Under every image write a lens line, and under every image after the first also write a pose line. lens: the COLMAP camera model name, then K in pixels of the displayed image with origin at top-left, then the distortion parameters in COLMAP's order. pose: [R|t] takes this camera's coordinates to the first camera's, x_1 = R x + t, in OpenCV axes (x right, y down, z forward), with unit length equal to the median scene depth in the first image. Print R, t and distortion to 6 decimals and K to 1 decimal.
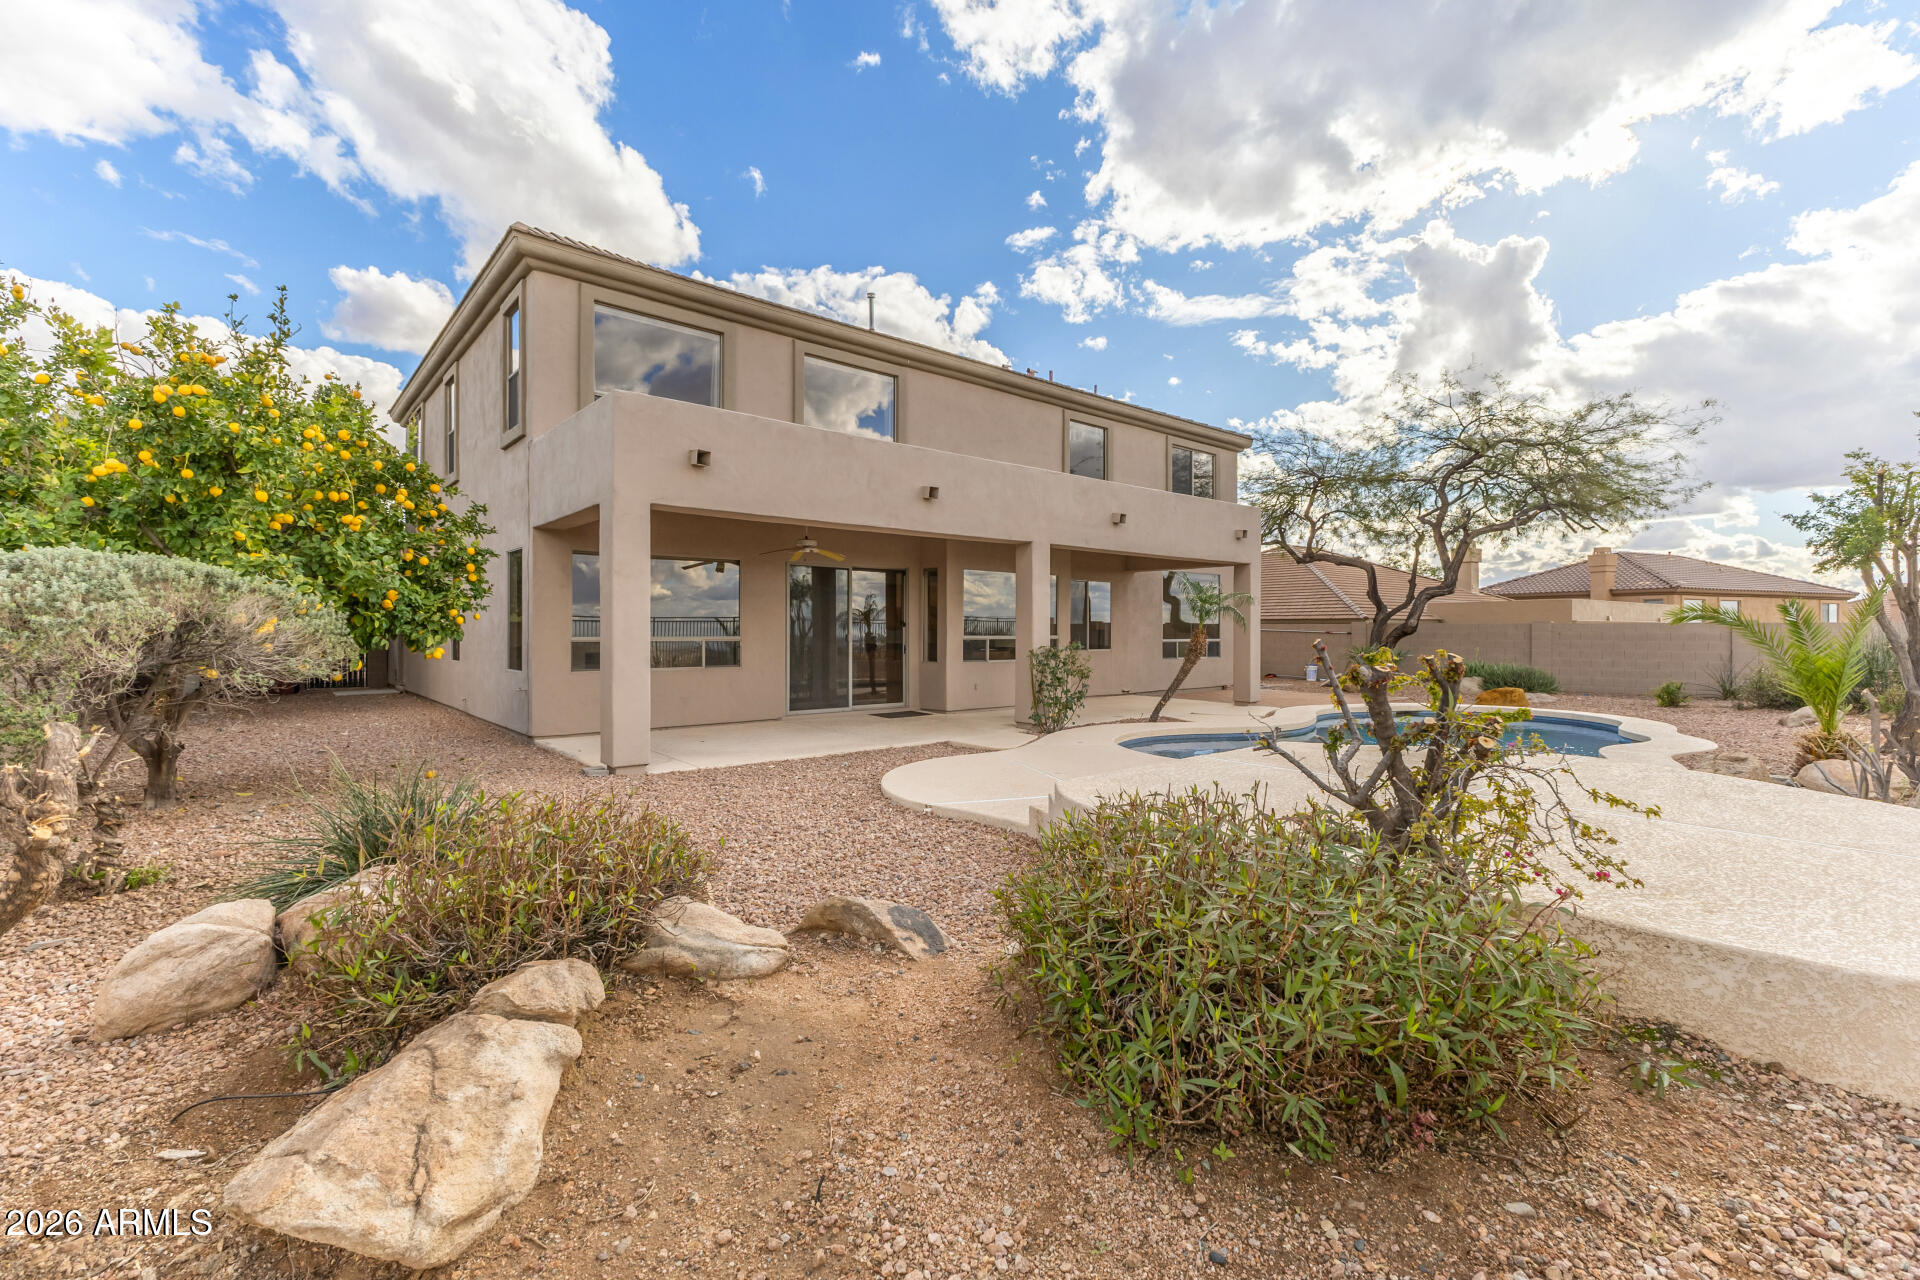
lens RADIAL K [[830.7, 0, 956.3], [0, 830.7, 624.6], [0, 0, 1]] dist [0.020041, 0.000103]
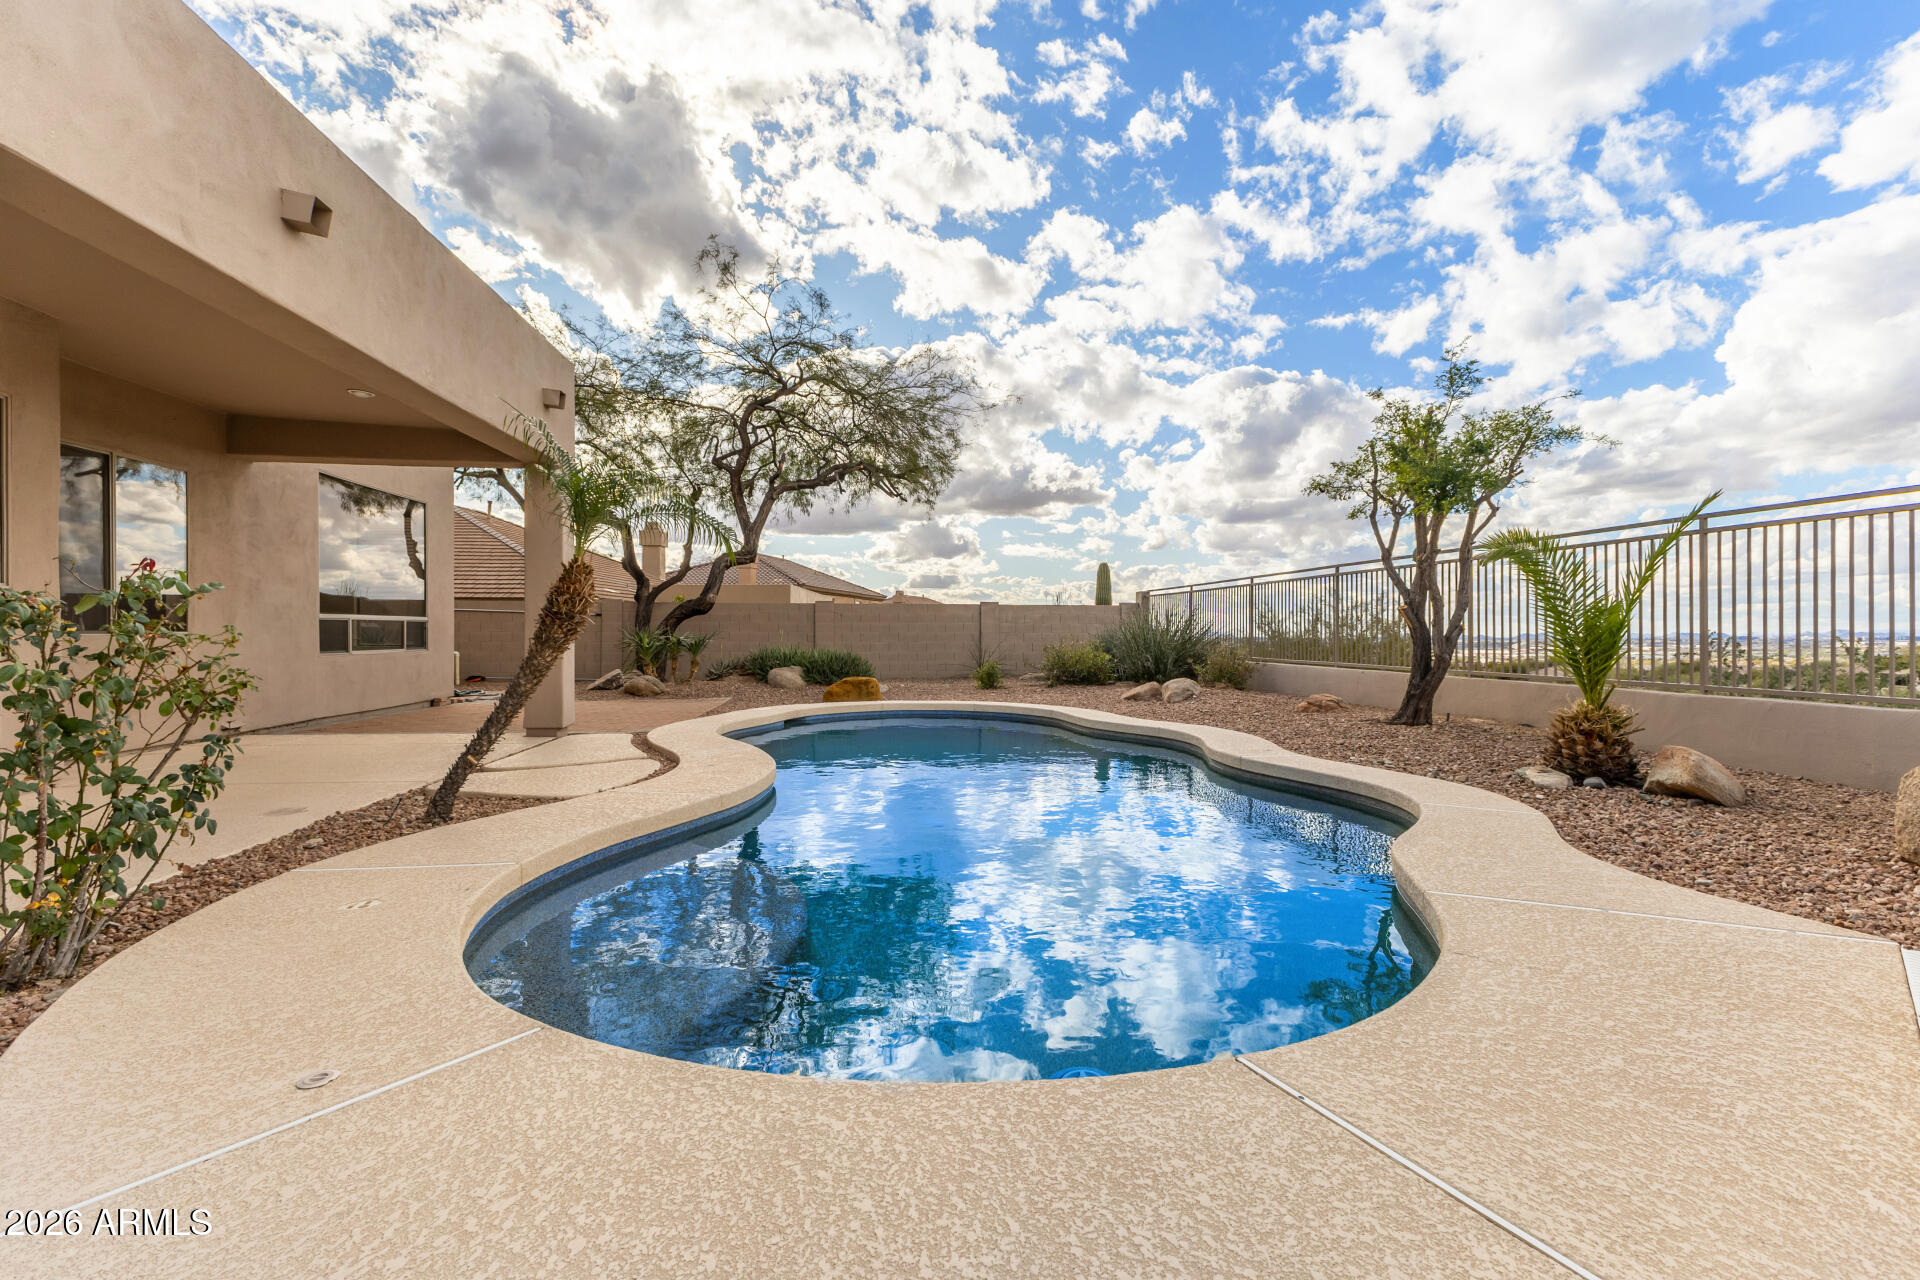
lens RADIAL K [[830.7, 0, 956.3], [0, 830.7, 624.6], [0, 0, 1]] dist [0.020041, 0.000103]
pose [[0.540930, 0.004309, 0.841056, 0.040752], [-0.005796, 0.999982, -0.001396, 0.024419], [-0.841048, -0.004120, 0.540946, 0.458164]]
